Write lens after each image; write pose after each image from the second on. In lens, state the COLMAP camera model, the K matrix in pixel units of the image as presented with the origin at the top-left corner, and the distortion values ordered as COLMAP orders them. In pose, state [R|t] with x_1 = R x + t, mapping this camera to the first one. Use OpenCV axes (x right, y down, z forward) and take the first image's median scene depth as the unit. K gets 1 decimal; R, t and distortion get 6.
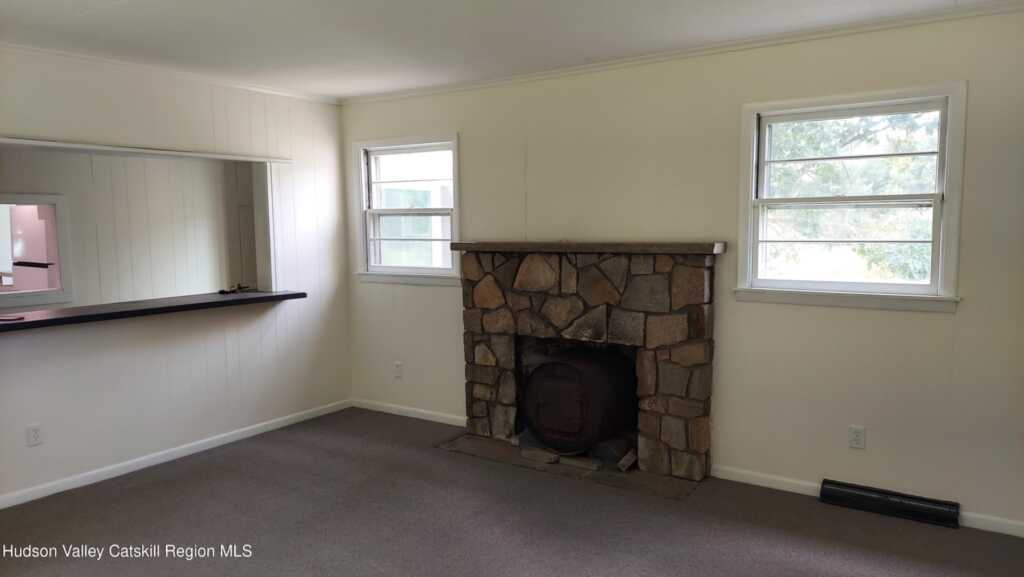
lens RADIAL K [[728.7, 0, 513.3], [0, 728.7, 286.8], [0, 0, 1]] dist [0.086664, -0.058337]
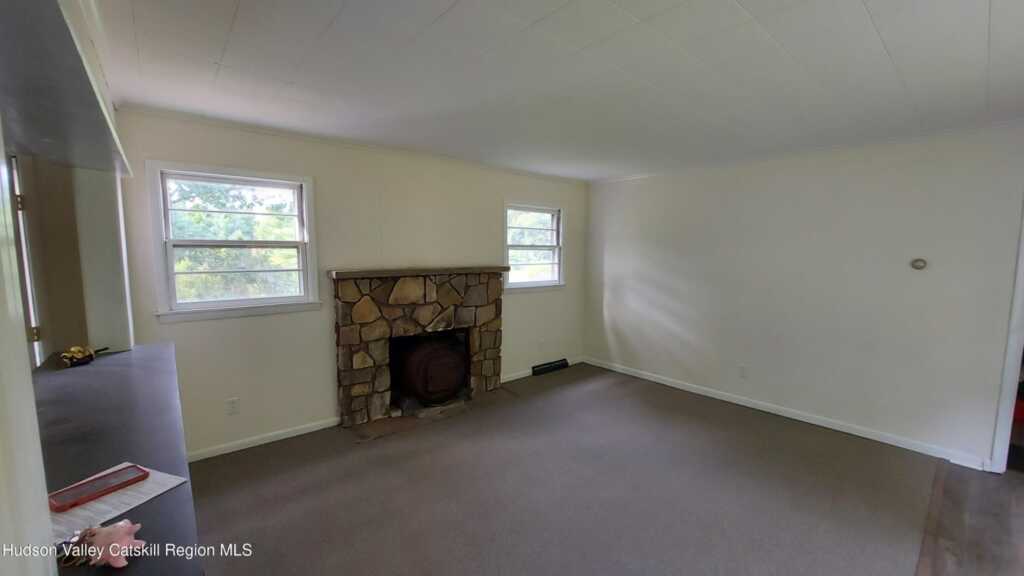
lens RADIAL K [[409.1, 0, 505.2], [0, 409.1, 298.4], [0, 0, 1]] dist [-0.017580, 0.001572]
pose [[0.271517, -0.093184, 0.957912, -0.669778], [0.084445, 0.993770, 0.072736, -0.044745], [-0.958722, 0.061142, 0.277694, 0.586061]]
